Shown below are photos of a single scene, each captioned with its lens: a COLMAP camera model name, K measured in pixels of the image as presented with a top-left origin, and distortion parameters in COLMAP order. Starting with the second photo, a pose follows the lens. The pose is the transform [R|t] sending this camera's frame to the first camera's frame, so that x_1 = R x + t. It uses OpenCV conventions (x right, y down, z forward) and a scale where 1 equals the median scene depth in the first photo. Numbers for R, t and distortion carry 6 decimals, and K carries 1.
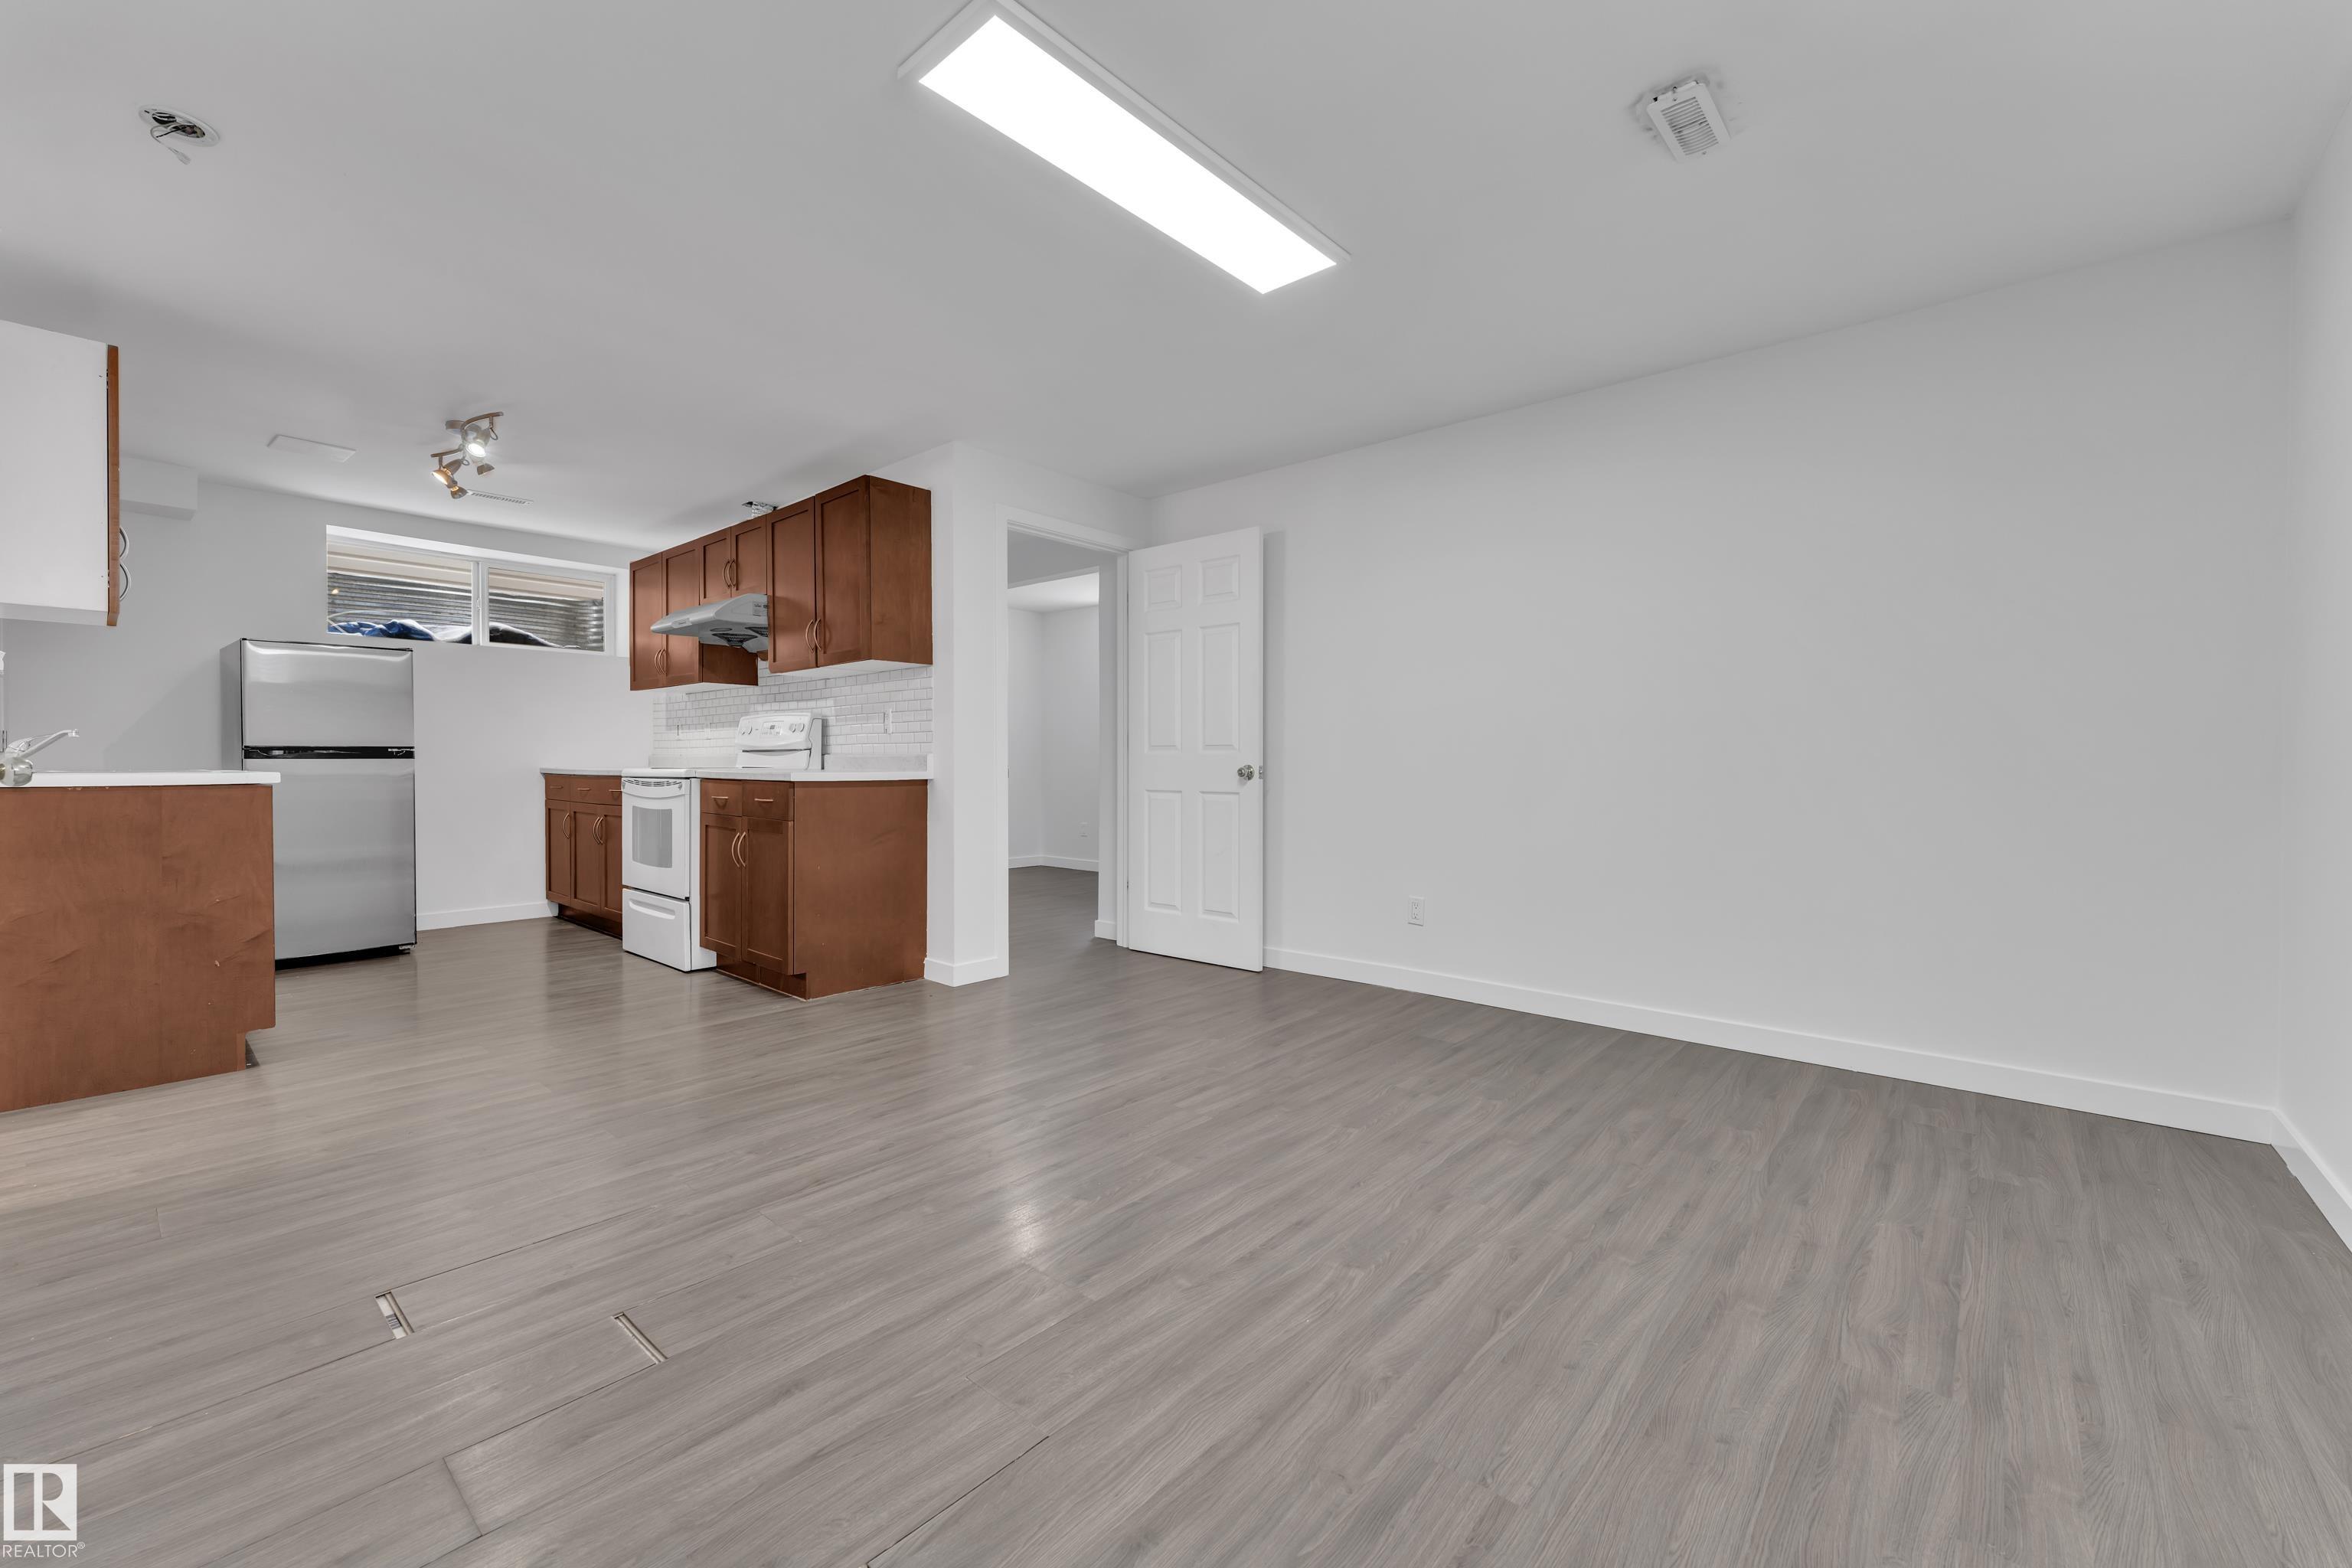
lens RADIAL K [[944.0, 0, 1171.4], [0, 944.0, 779.5], [0, 0, 1]] dist [-0.000022, 0.000039]
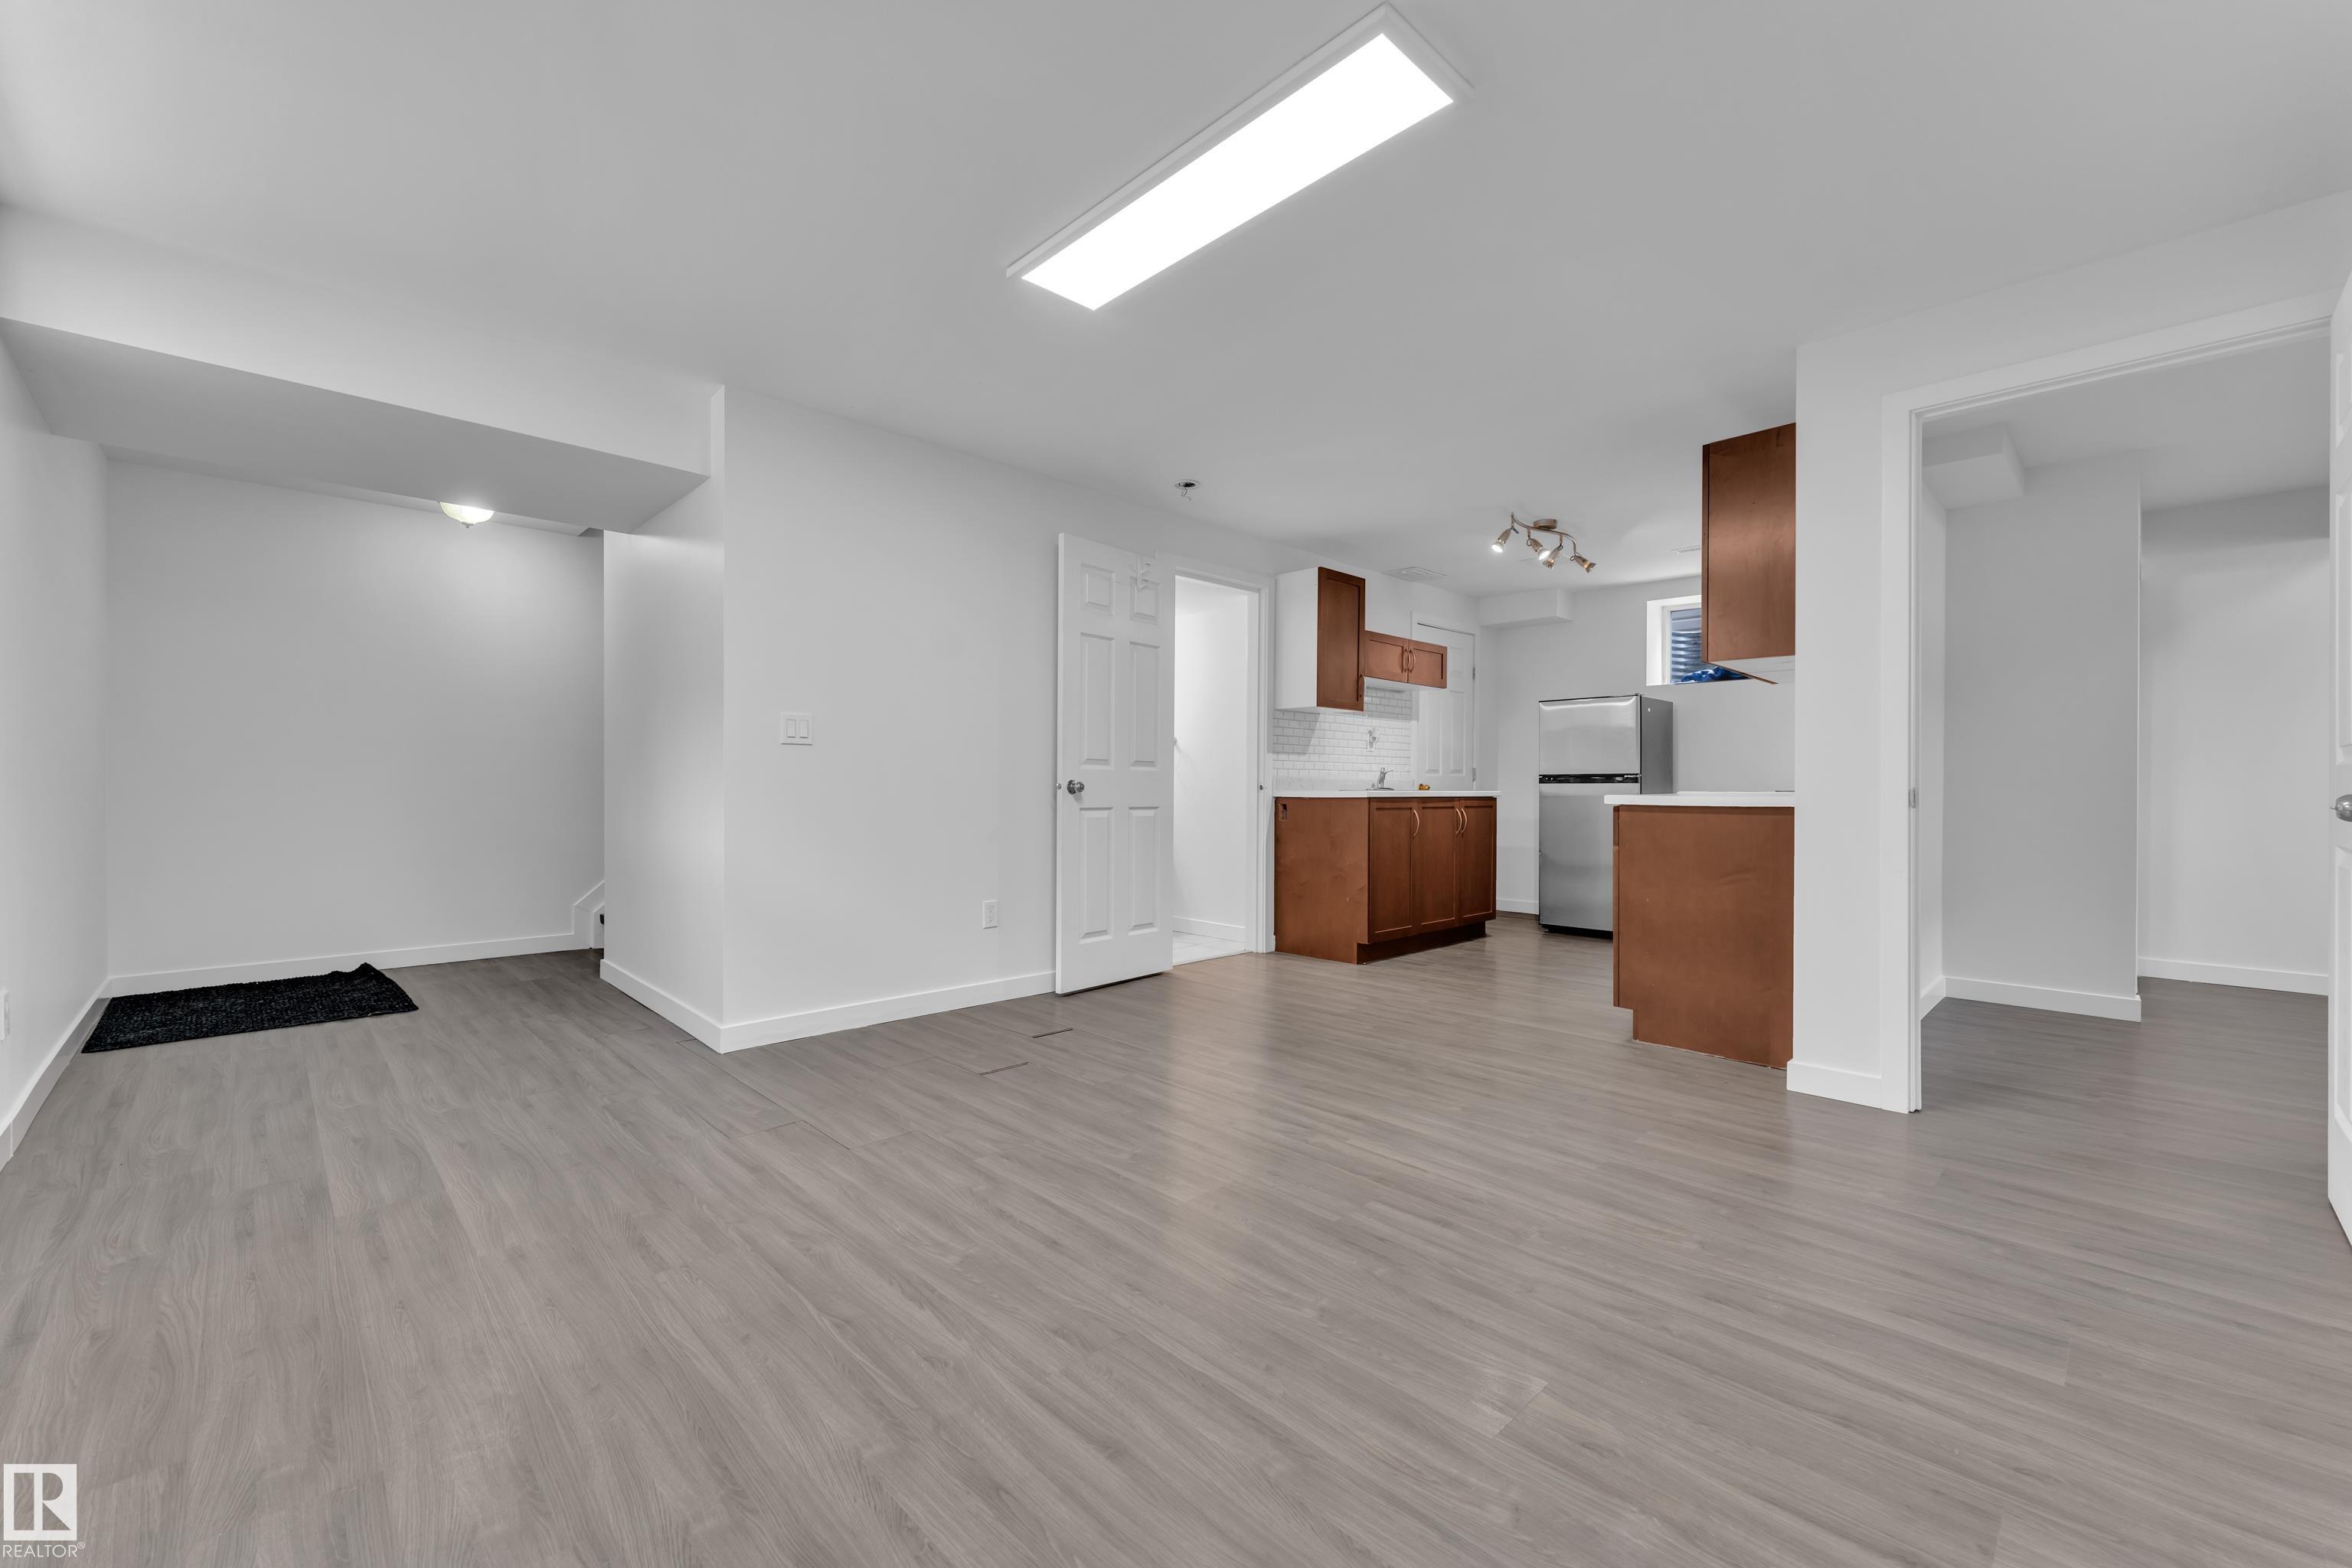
lens RADIAL K [[944.0, 0, 1171.4], [0, 944.0, 779.5], [0, 0, 1]] dist [-0.000022, 0.000039]
pose [[-0.077791, -0.008463, -0.996934, 1.057681], [-0.022270, 0.999729, -0.006749, -0.011707], [0.996721, 0.021676, -0.077958, 1.124490]]
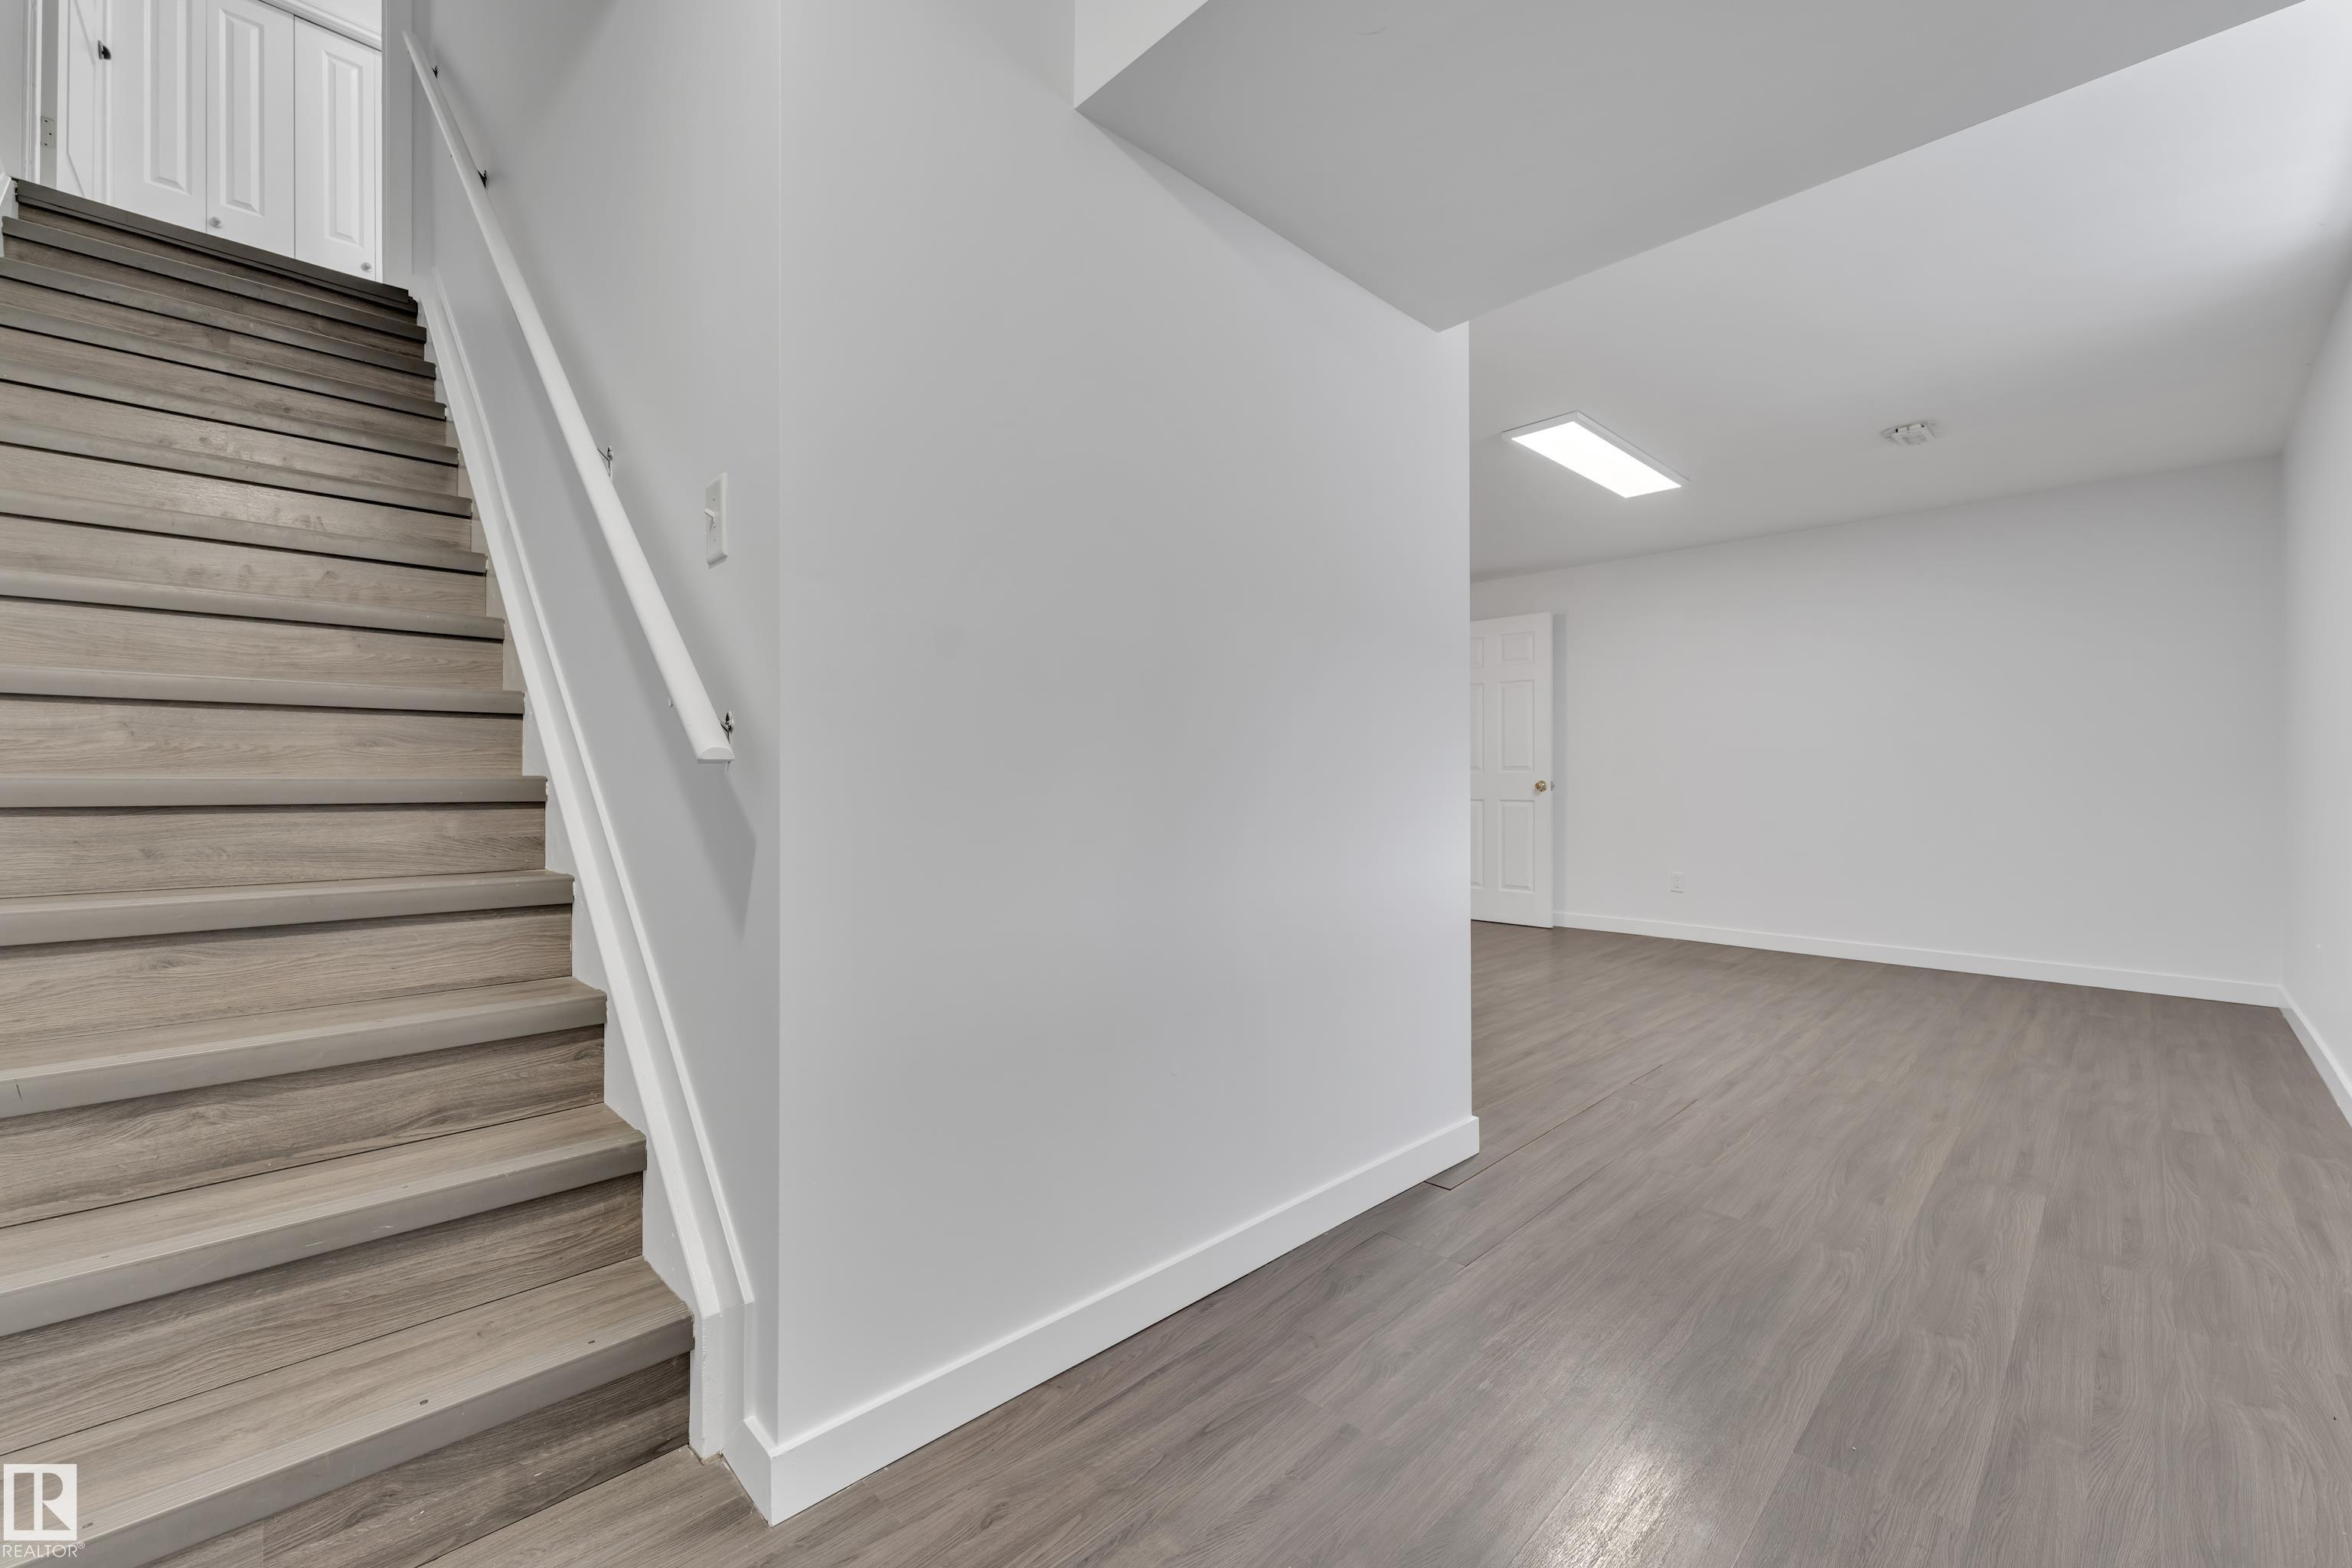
lens RADIAL K [[944.0, 0, 1171.4], [0, 944.0, 779.5], [0, 0, 1]] dist [-0.000022, 0.000039]
pose [[0.996881, -0.000354, -0.078913, -0.750722], [-0.000869, 0.999880, -0.015461, 0.009433], [0.078909, 0.015482, 0.996762, -0.947102]]
